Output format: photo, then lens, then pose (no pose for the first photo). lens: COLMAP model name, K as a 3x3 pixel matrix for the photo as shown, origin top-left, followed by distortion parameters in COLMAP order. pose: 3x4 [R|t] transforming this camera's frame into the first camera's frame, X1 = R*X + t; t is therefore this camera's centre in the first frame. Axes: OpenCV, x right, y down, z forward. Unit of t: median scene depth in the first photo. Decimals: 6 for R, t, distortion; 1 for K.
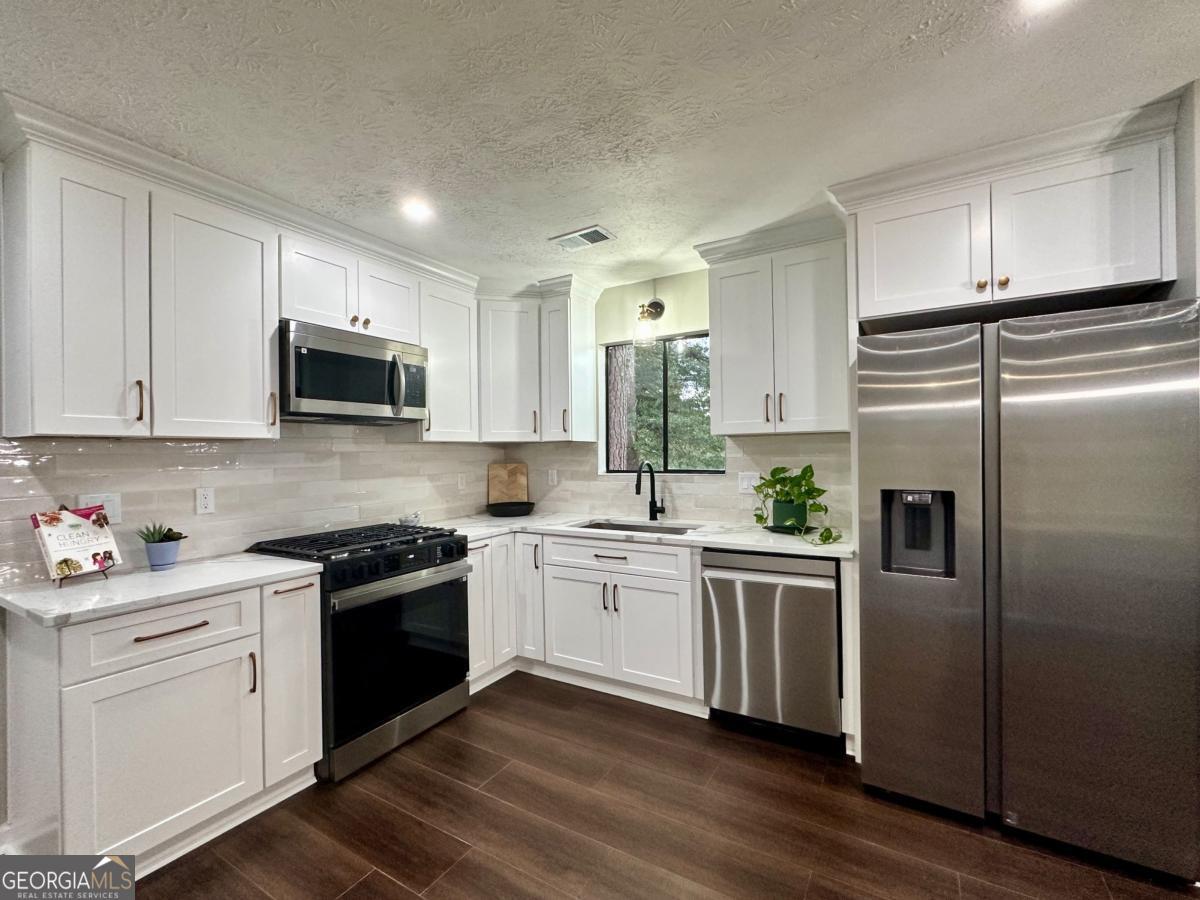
lens RADIAL K [[526.4, 0, 599.6], [0, 526.4, 453.9], [0, 0, 1]] dist [-0.004507, 0.000653]
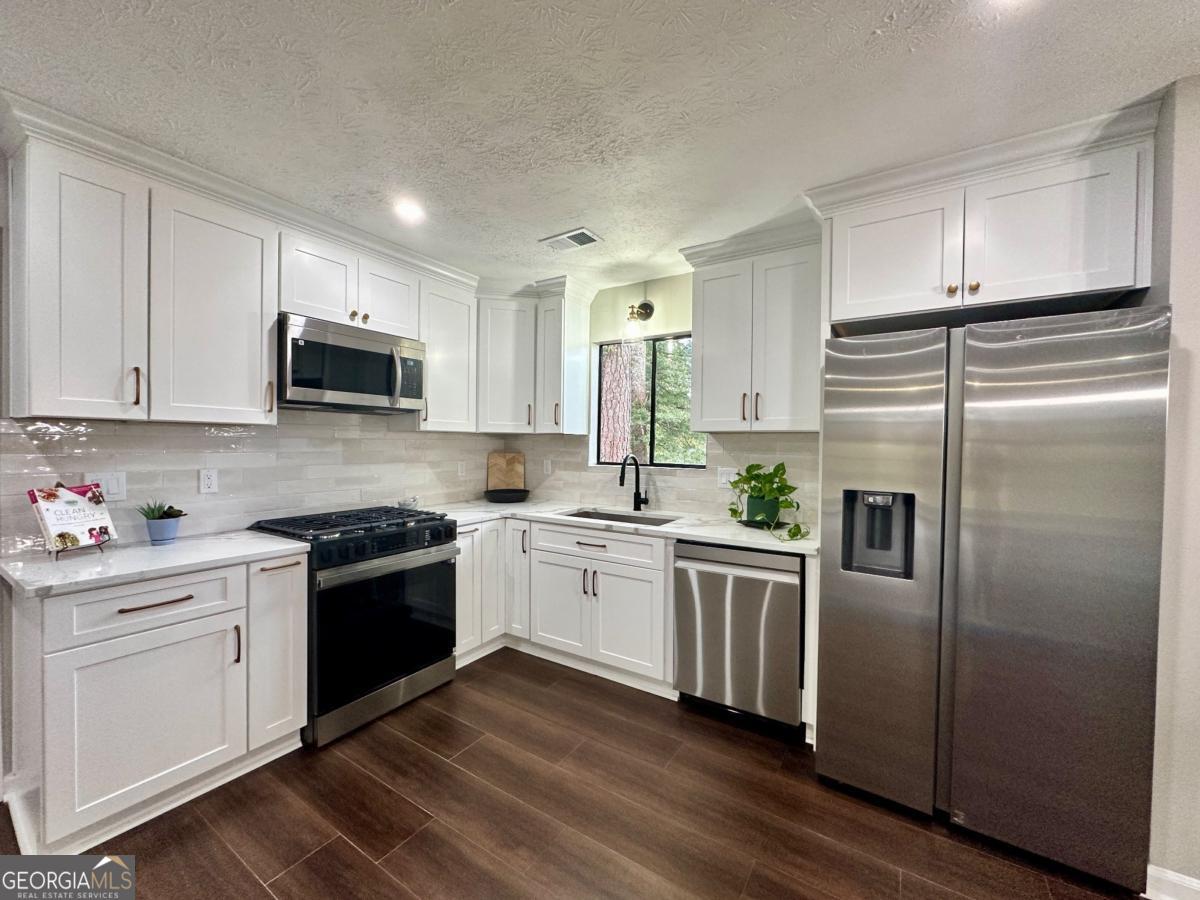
lens RADIAL K [[481.8, 0, 600.0], [0, 481.8, 452.6], [0, 0, 1]] dist [-0.006047, 0.001163]
pose [[0.999131, 0.027106, -0.031675, 0.085844], [-0.026588, 0.999507, 0.016675, -0.007227], [0.032112, -0.015818, 0.999359, 0.051211]]
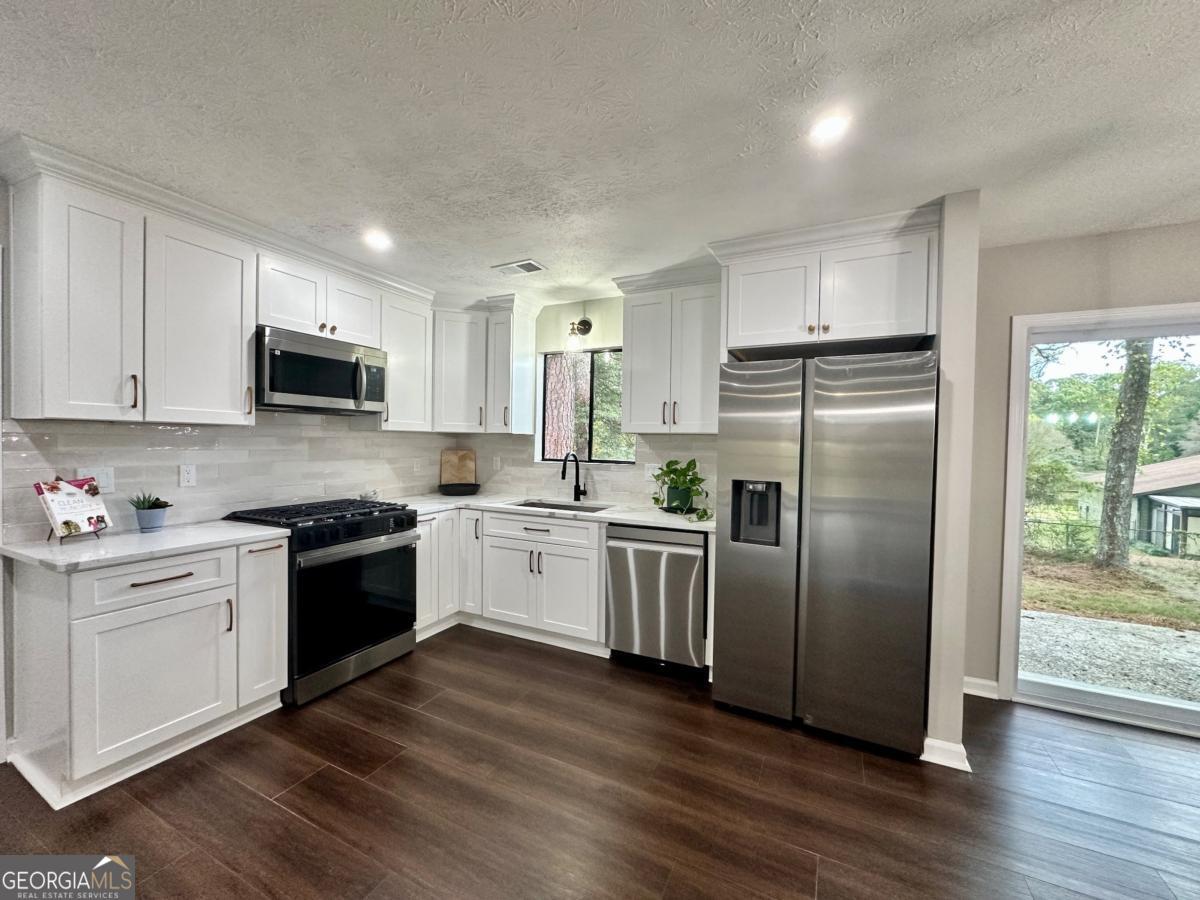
lens RADIAL K [[481.8, 0, 600.1], [0, 481.8, 453.0], [0, 0, 1]] dist [-0.006047, 0.001163]
pose [[0.996242, 0.028829, 0.081670, 0.095925], [-0.030559, 0.999332, 0.020018, -0.013261], [-0.081038, -0.022439, 0.996458, -0.171226]]
